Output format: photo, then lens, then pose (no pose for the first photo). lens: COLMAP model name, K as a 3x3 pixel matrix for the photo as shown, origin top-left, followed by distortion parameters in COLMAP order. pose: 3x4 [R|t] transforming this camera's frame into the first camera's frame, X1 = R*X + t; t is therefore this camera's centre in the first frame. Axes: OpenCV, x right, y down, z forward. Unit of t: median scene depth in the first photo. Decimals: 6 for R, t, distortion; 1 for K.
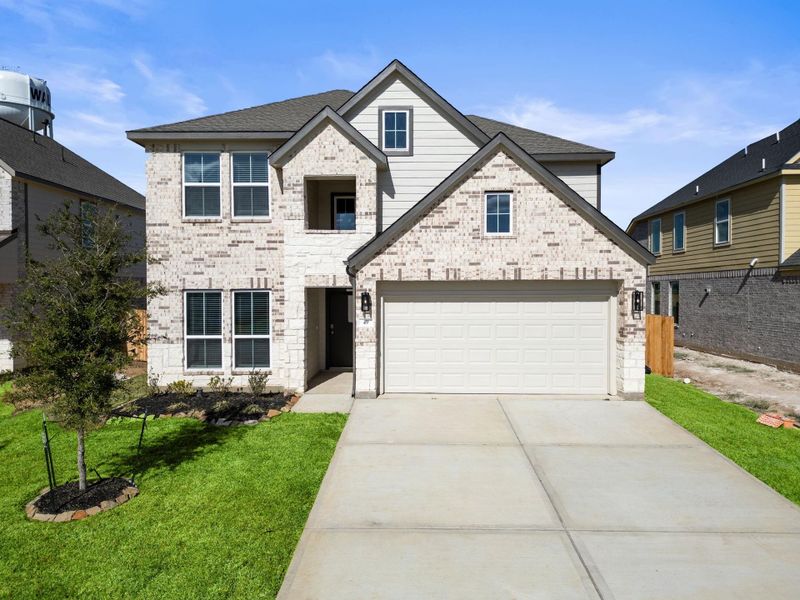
lens RADIAL K [[578.4, 0, 388.5], [0, 578.4, 299.1], [0, 0, 1]] dist [0.067804, -0.067056]
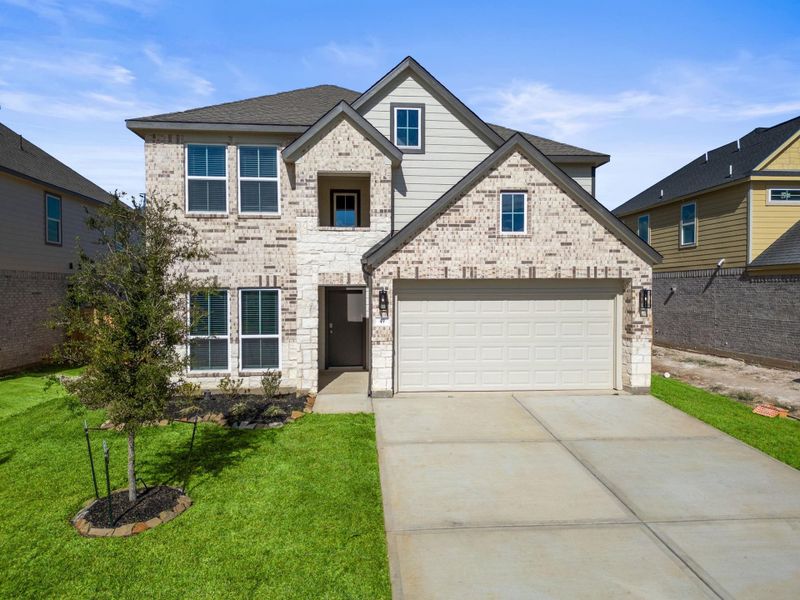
lens RADIAL K [[578.4, 0, 388.5], [0, 578.4, 299.1], [0, 0, 1]] dist [0.067804, -0.067056]
pose [[0.993972, -0.001497, 0.109620, -0.135336], [0.001354, 0.999998, 0.001378, 0.001395], [-0.109622, -0.001222, 0.993973, 0.015873]]
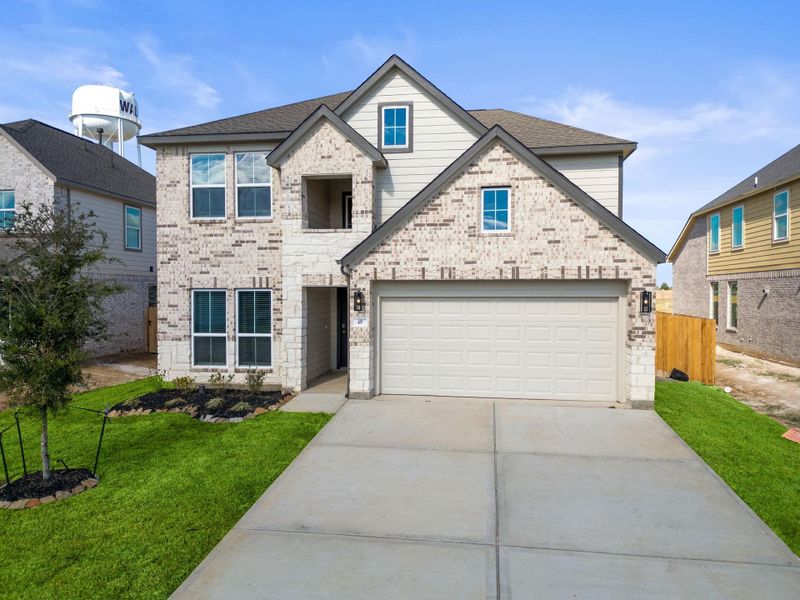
lens RADIAL K [[578.4, 0, 388.5], [0, 578.4, 299.1], [0, 0, 1]] dist [0.067804, -0.067056]
pose [[0.991477, 0.004895, -0.130189, 0.136049], [-0.004923, 0.999988, 0.000107, 0.000590], [0.130187, 0.000535, 0.991489, 0.026098]]
